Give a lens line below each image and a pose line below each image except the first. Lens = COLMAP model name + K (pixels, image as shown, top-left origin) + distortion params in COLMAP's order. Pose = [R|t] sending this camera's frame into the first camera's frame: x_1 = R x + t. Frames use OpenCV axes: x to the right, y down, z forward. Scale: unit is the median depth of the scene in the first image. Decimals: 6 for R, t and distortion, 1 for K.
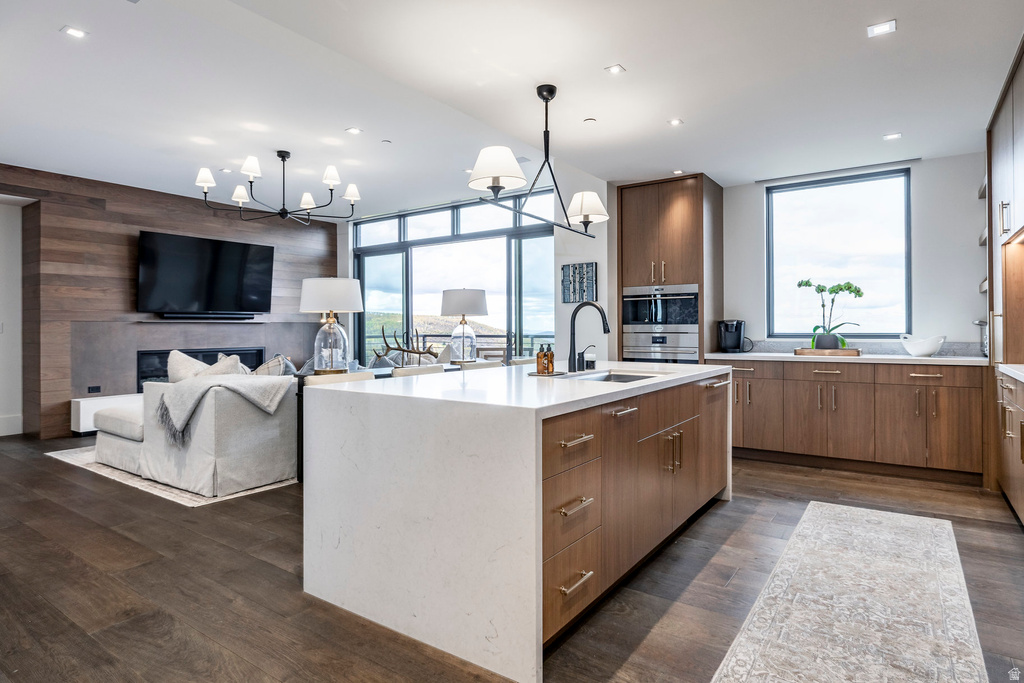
lens RADIAL K [[577.1, 0, 523.5], [0, 577.1, 325.4], [0, 0, 1]] dist [0.002537, -0.000021]
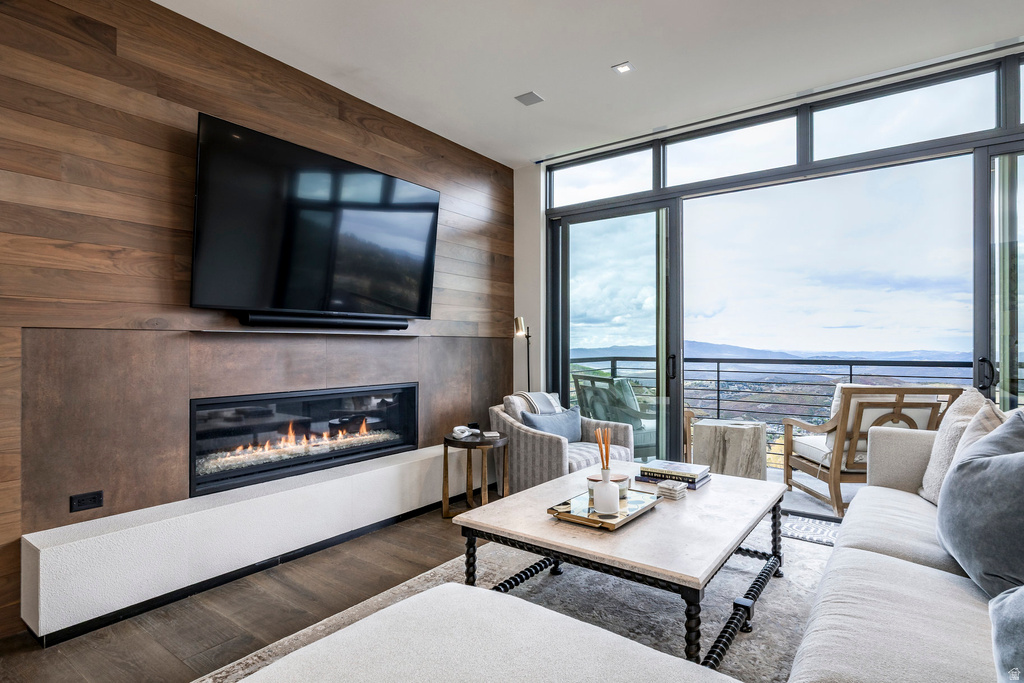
lens RADIAL K [[539.8, 0, 508.3], [0, 539.8, 344.4], [0, 0, 1]] dist [0.003225, 0.000693]
pose [[0.999853, 0.004904, -0.016448, -0.514212], [-0.004873, 0.999986, 0.001918, 0.001501], [0.016457, -0.001838, 0.999863, 0.727998]]
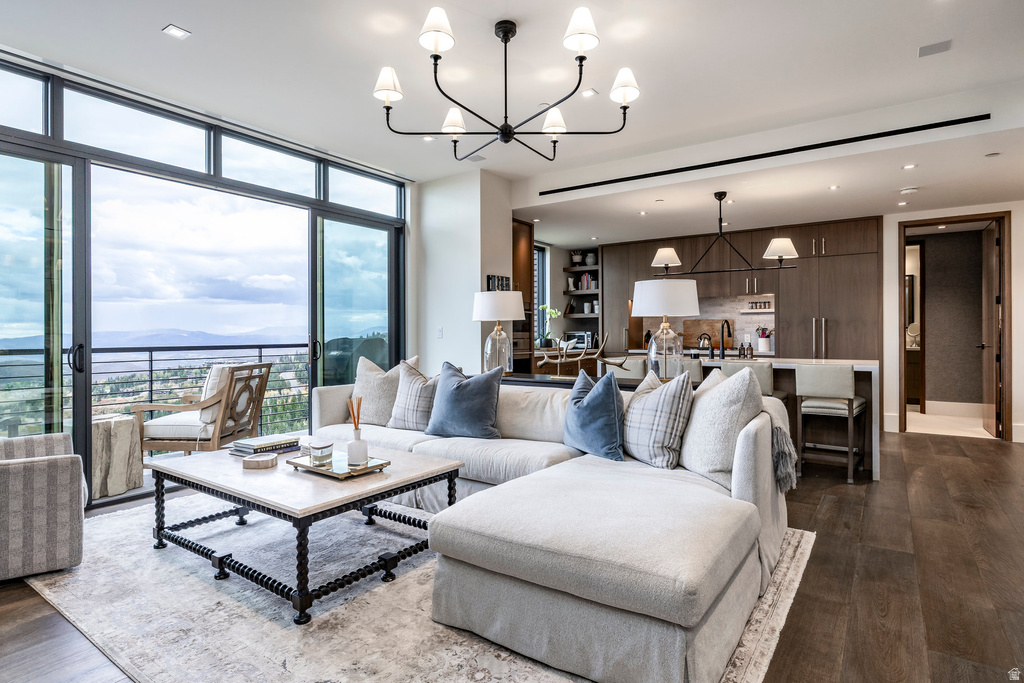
lens RADIAL K [[539.8, 0, 509.4], [0, 539.8, 336.9], [0, 0, 1]] dist [0.003225, 0.000693]
pose [[-0.015048, -0.001990, 0.999885, -0.933535], [0.000455, 0.999998, 0.001997, 0.006372], [-0.999887, 0.000485, -0.015047, 0.990289]]
